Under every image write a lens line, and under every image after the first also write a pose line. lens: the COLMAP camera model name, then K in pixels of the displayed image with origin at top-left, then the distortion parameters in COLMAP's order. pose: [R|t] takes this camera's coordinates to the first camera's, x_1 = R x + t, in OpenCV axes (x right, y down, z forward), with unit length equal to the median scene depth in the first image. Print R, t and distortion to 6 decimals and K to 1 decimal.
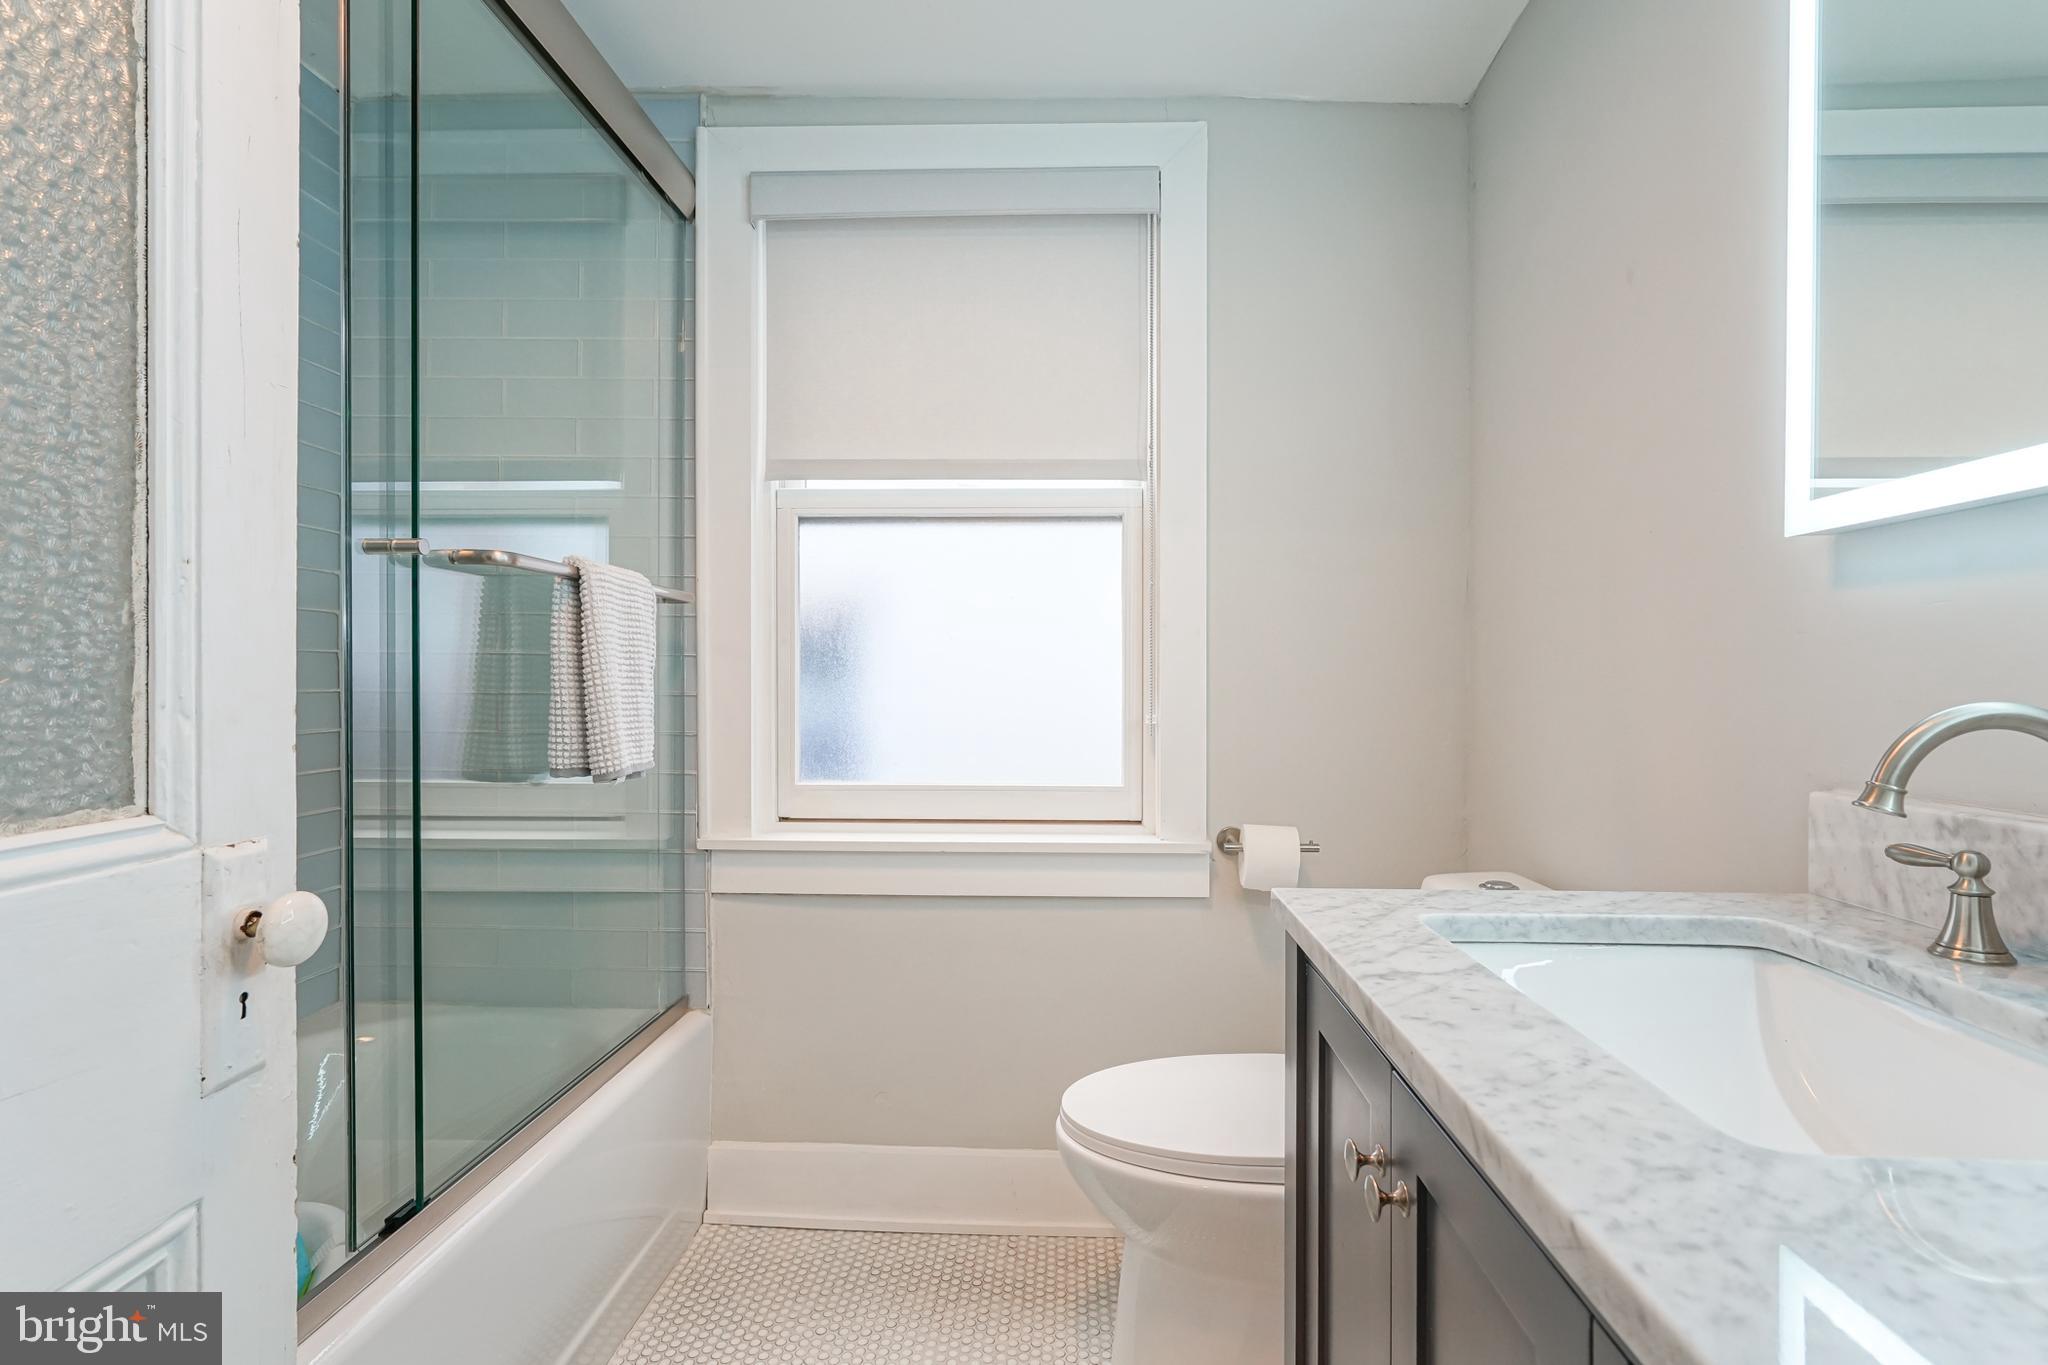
lens RADIAL K [[918.0, 0, 1061.9], [0, 918.0, 679.0], [0, 0, 1]] dist [-0.010443, 0.003260]
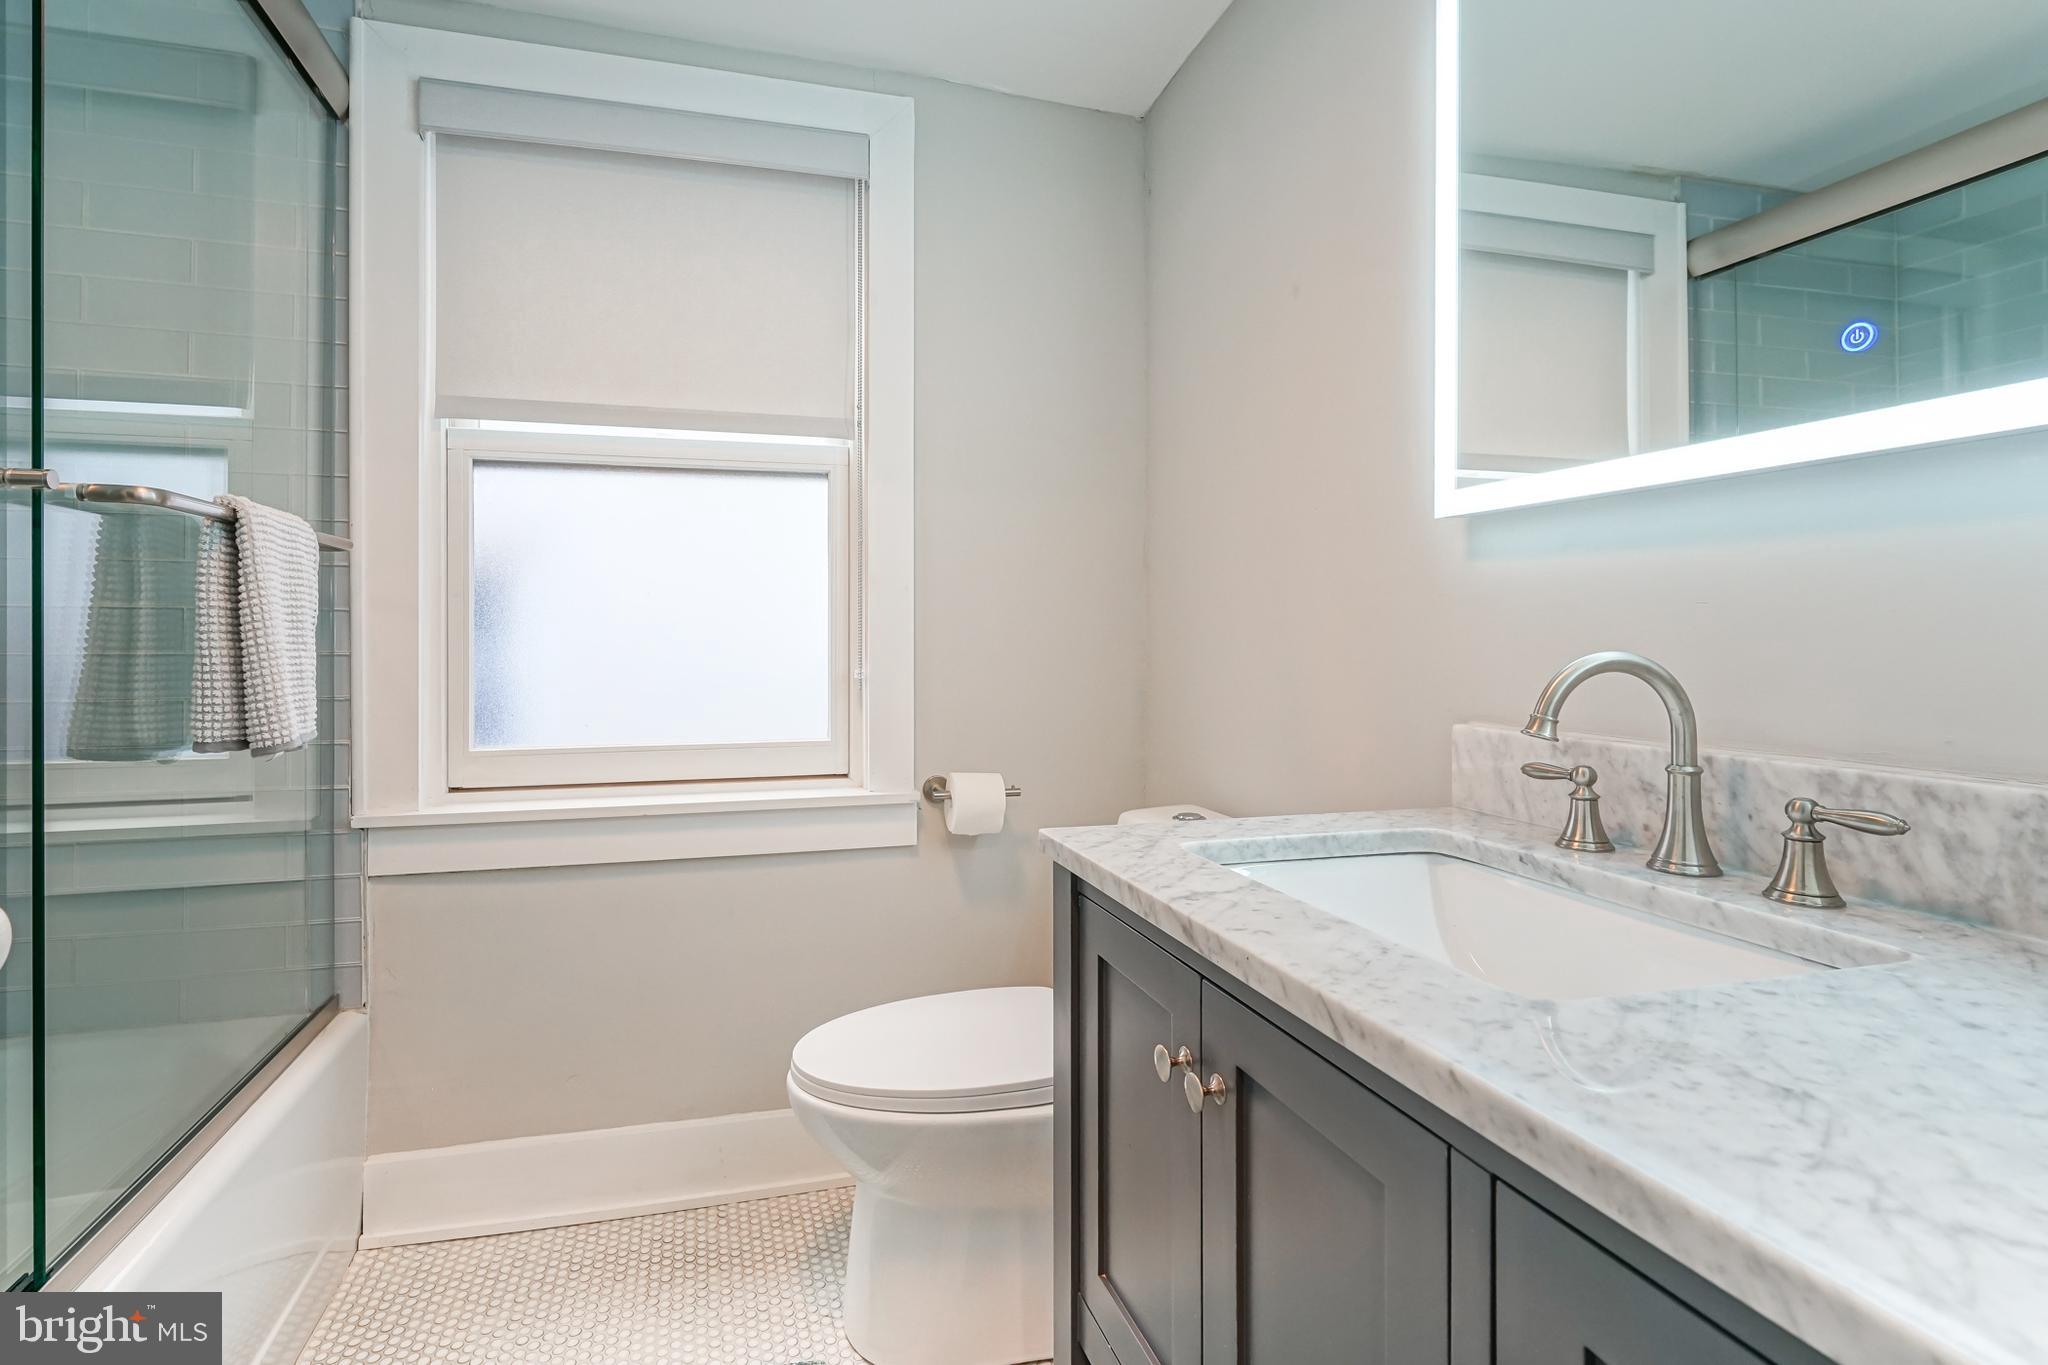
lens RADIAL K [[918.0, 0, 924.1], [0, 918.0, 632.3], [0, 0, 1]] dist [-0.010443, 0.003260]
pose [[0.964348, -0.002962, 0.264620, -0.115735], [0.003870, 0.999988, -0.002907, 0.000247], [-0.264609, 0.003827, 0.964348, -0.001969]]
